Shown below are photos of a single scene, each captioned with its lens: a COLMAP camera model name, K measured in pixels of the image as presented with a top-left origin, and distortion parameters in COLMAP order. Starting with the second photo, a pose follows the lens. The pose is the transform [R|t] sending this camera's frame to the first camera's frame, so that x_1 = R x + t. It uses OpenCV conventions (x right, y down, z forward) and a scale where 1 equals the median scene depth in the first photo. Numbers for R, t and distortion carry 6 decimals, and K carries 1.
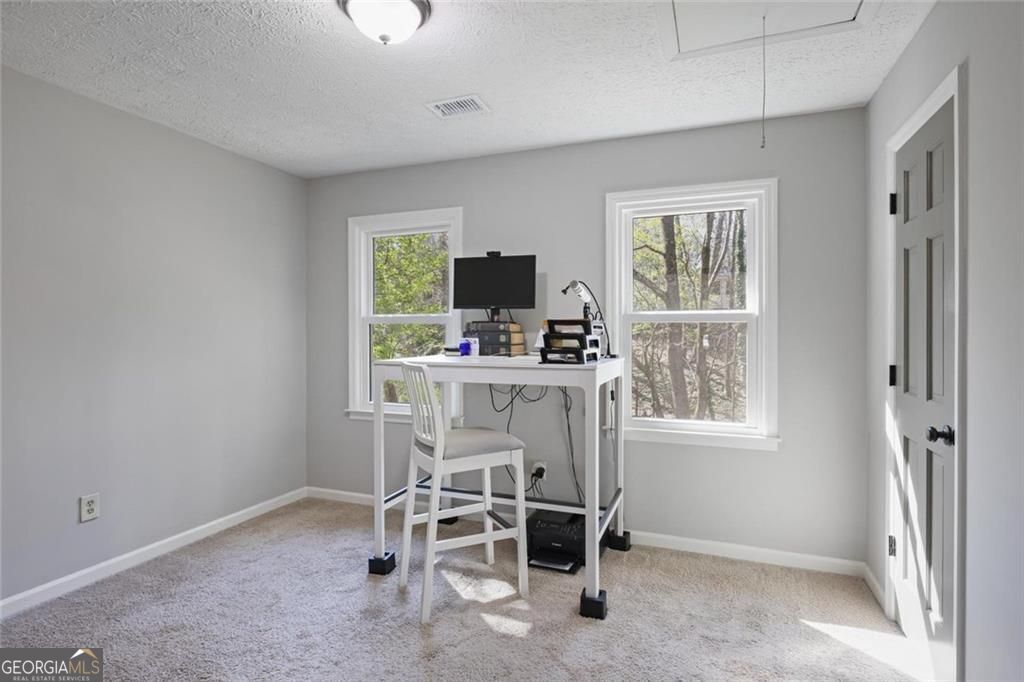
lens RADIAL K [[514.2, 0, 516.8], [0, 514.2, 331.4], [0, 0, 1]] dist [-0.008740, 0.002277]
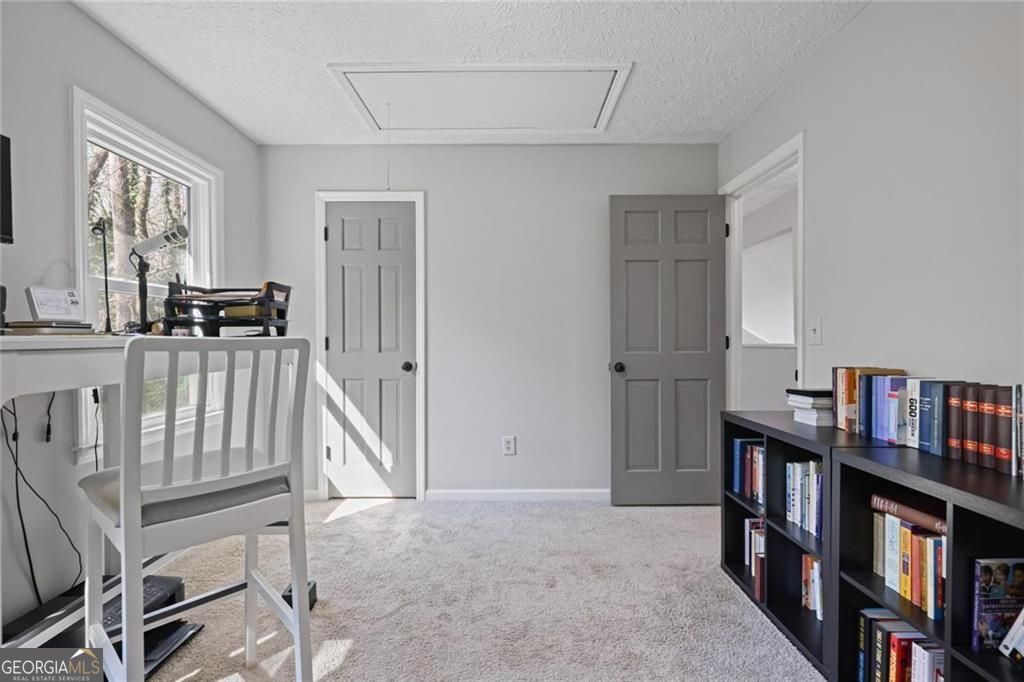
lens RADIAL K [[459.2, 0, 512.3], [0, 459.2, 341.4], [0, 0, 1]] dist [0.002967, 0.000187]
pose [[-0.350969, -0.008221, 0.936351, -0.758925], [0.002377, 0.999950, 0.009670, 0.064772], [-0.936384, 0.005619, -0.350932, 0.936627]]
